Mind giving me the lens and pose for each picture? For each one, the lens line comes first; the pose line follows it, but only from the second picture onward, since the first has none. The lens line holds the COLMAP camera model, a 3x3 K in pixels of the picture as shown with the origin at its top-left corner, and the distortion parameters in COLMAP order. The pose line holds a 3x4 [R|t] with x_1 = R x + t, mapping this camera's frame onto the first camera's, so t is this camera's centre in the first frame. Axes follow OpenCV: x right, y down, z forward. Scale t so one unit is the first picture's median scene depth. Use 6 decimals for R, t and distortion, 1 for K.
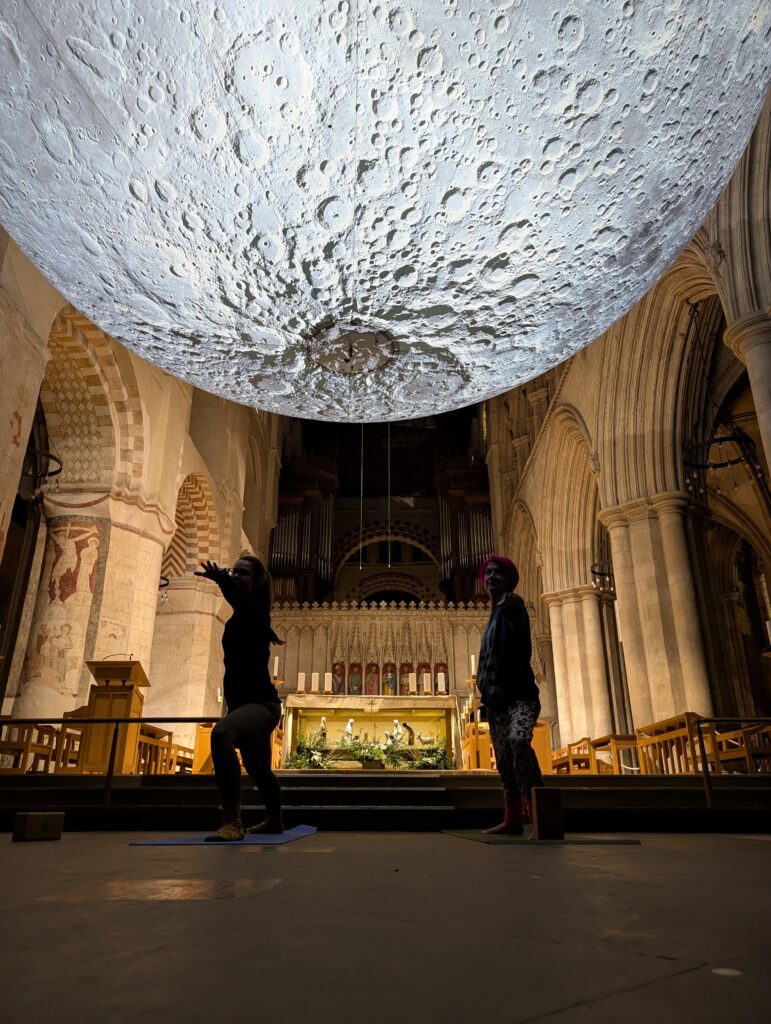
lens RADIAL K [[730.2, 0, 383.1], [0, 730.2, 517.5], [0, 0, 1]] dist [0.030595, -0.022729]
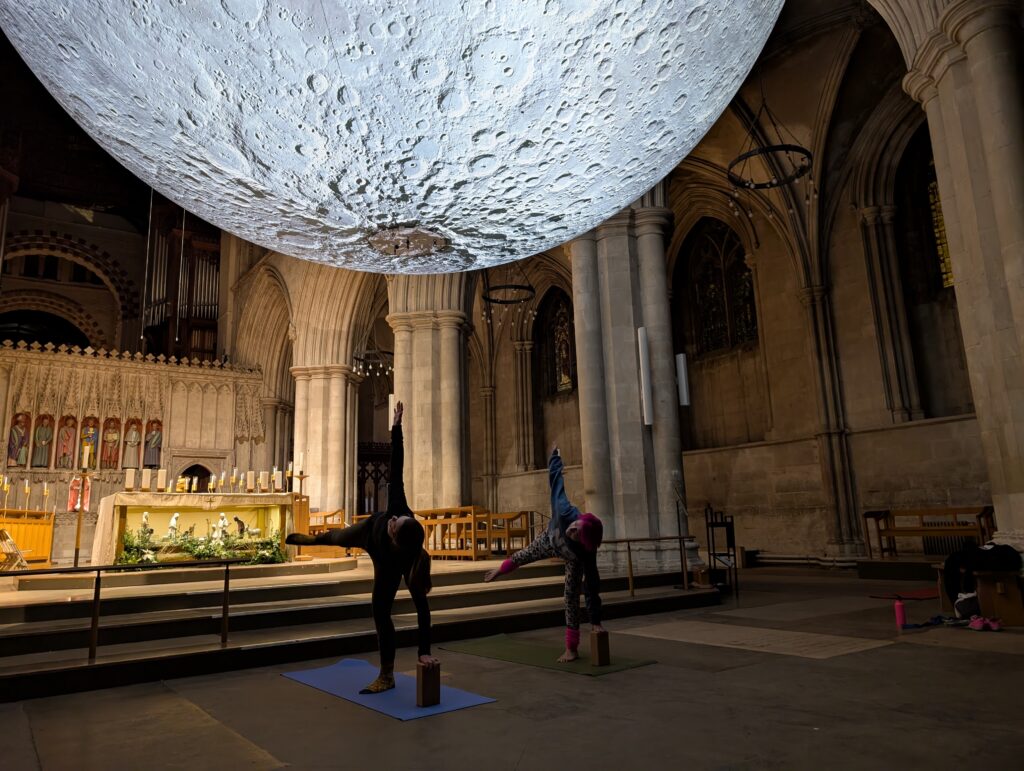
lens RADIAL K [[730.2, 0, 516.8], [0, 730.2, 381.1], [0, 0, 1]] dist [0.030595, -0.022729]
pose [[0.794838, 0.089123, 0.600241, -0.450852], [-0.189695, 0.976075, 0.106267, -0.139426], [-0.576410, -0.198328, 0.792728, -0.011678]]
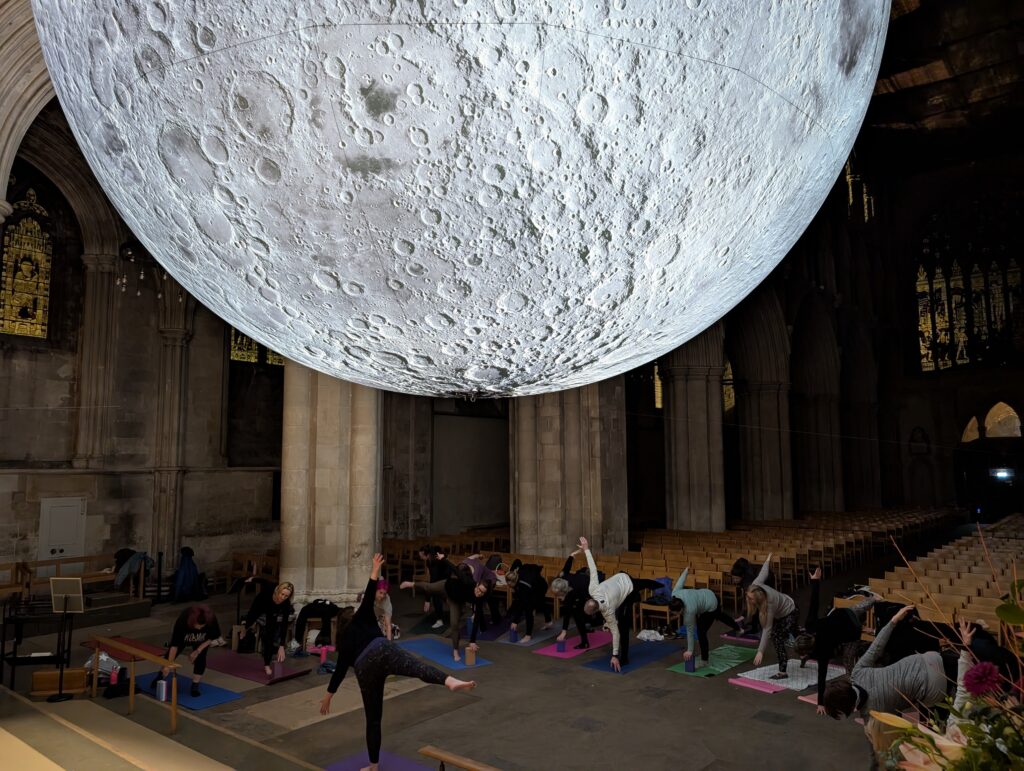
lens RADIAL K [[731.7, 0, 515.0], [0, 731.7, 385.2], [0, 0, 1]] dist [0.026869, -0.022146]
pose [[-0.789220, 0.071172, 0.609972, -0.686927], [-0.222832, 0.892378, -0.392438, 0.179381], [-0.572256, -0.445642, -0.688423, 1.461149]]
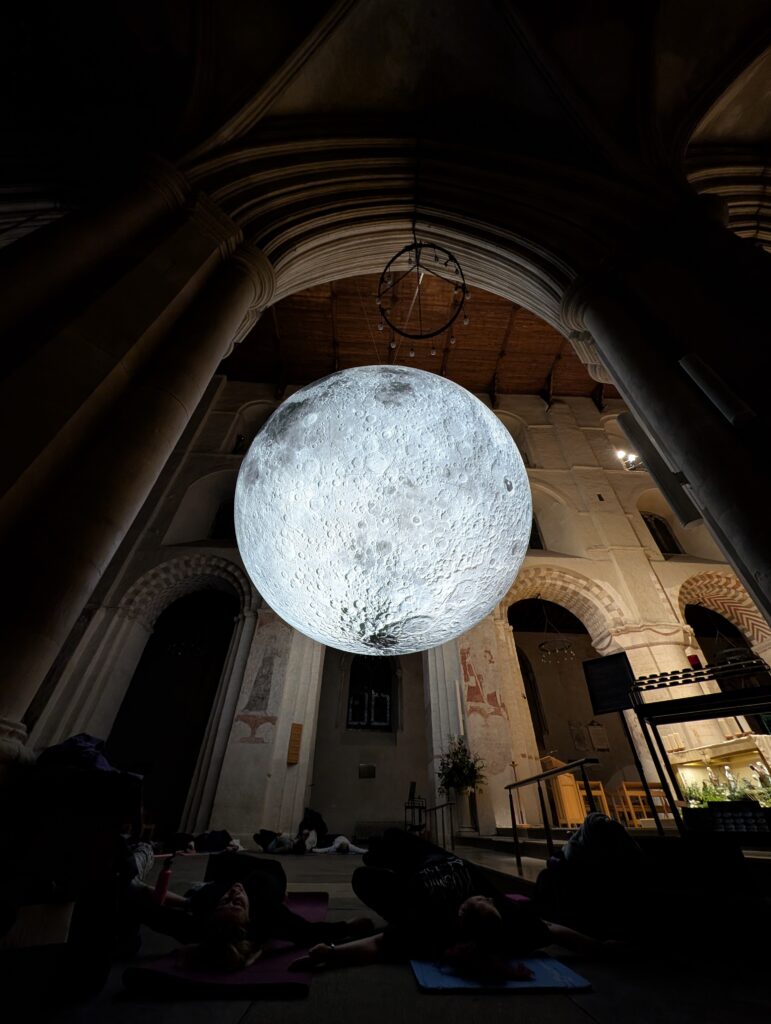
lens RADIAL K [[383.6, 0, 387.8], [0, 383.6, 511.1], [0, 0, 1]] dist [0.013362, -0.006914]
pose [[0.075466, -0.635404, -0.768483, 1.093733], [0.360666, 0.735896, -0.573042, 0.192522], [0.929637, -0.233921, 0.284704, 0.591067]]
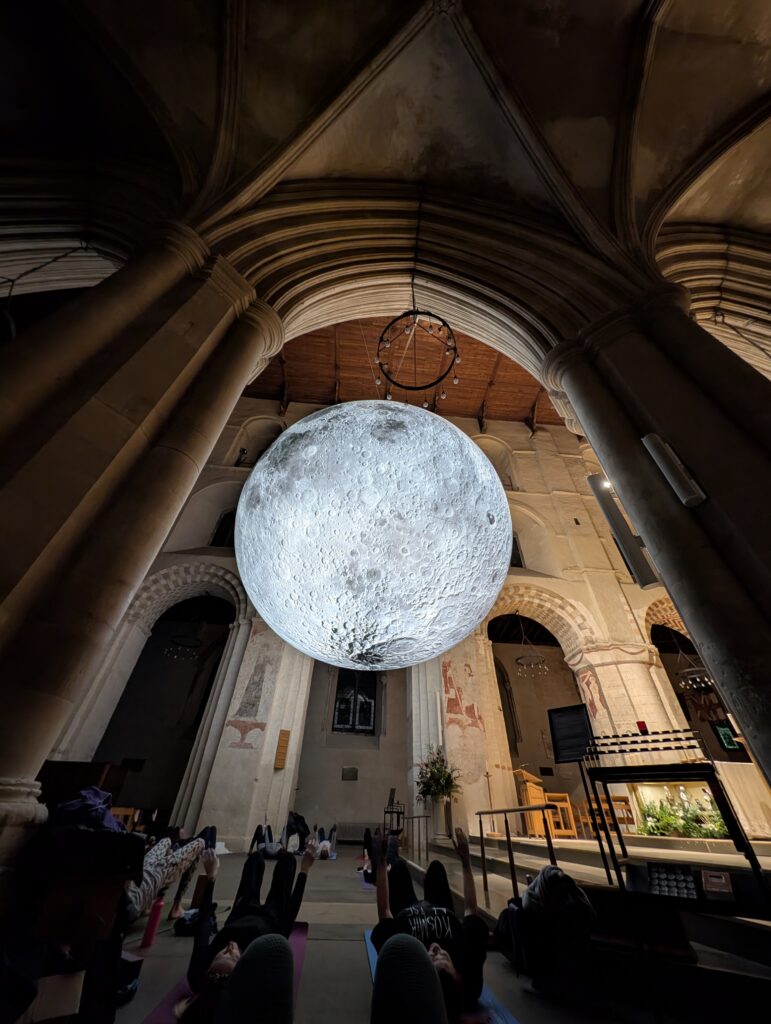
lens RADIAL K [[362.6, 0, 387.8], [0, 362.6, 510.7], [0, 0, 1]] dist [0.011894, -0.006155]
pose [[0.116903, -0.645986, -0.754344, 1.150504], [0.343752, 0.738922, -0.579507, 0.157725], [0.931756, -0.191561, 0.308441, 0.600794]]
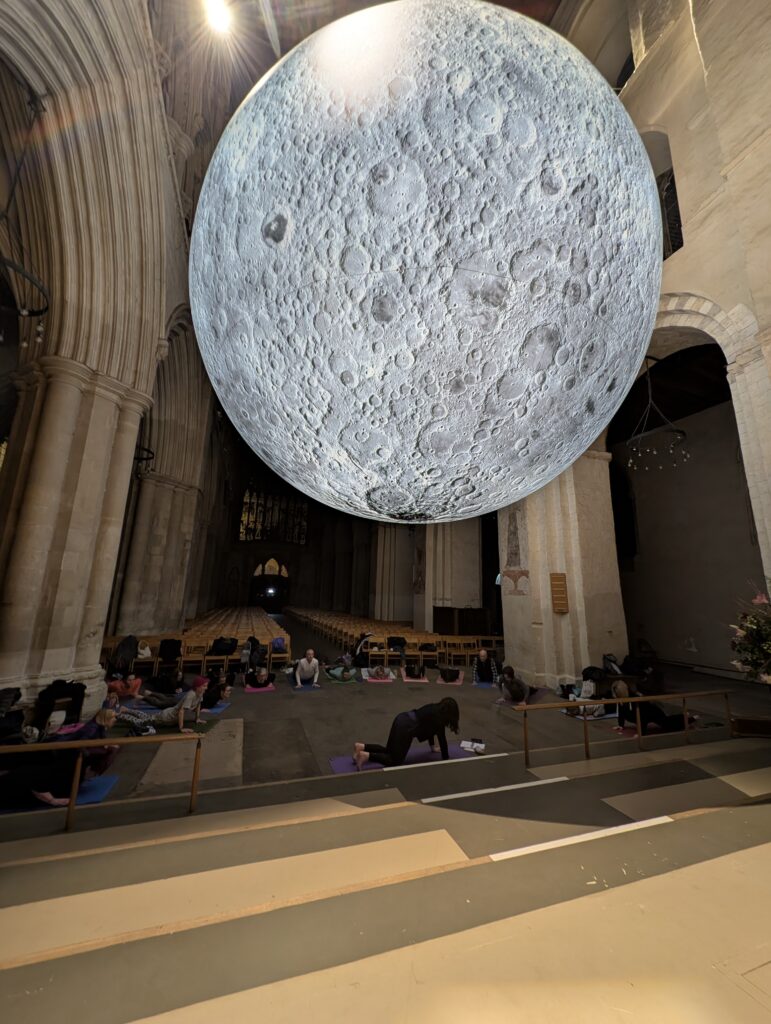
lens RADIAL K [[381.8, 0, 385.5], [0, 381.8, 512.0], [0, 0, 1]] dist [0.031738, -0.023661]
pose [[-0.935002, -0.099939, -0.340270, 0.333784], [0.105696, 0.837342, -0.536365, 0.286021], [0.338526, -0.537467, -0.772353, 1.494494]]
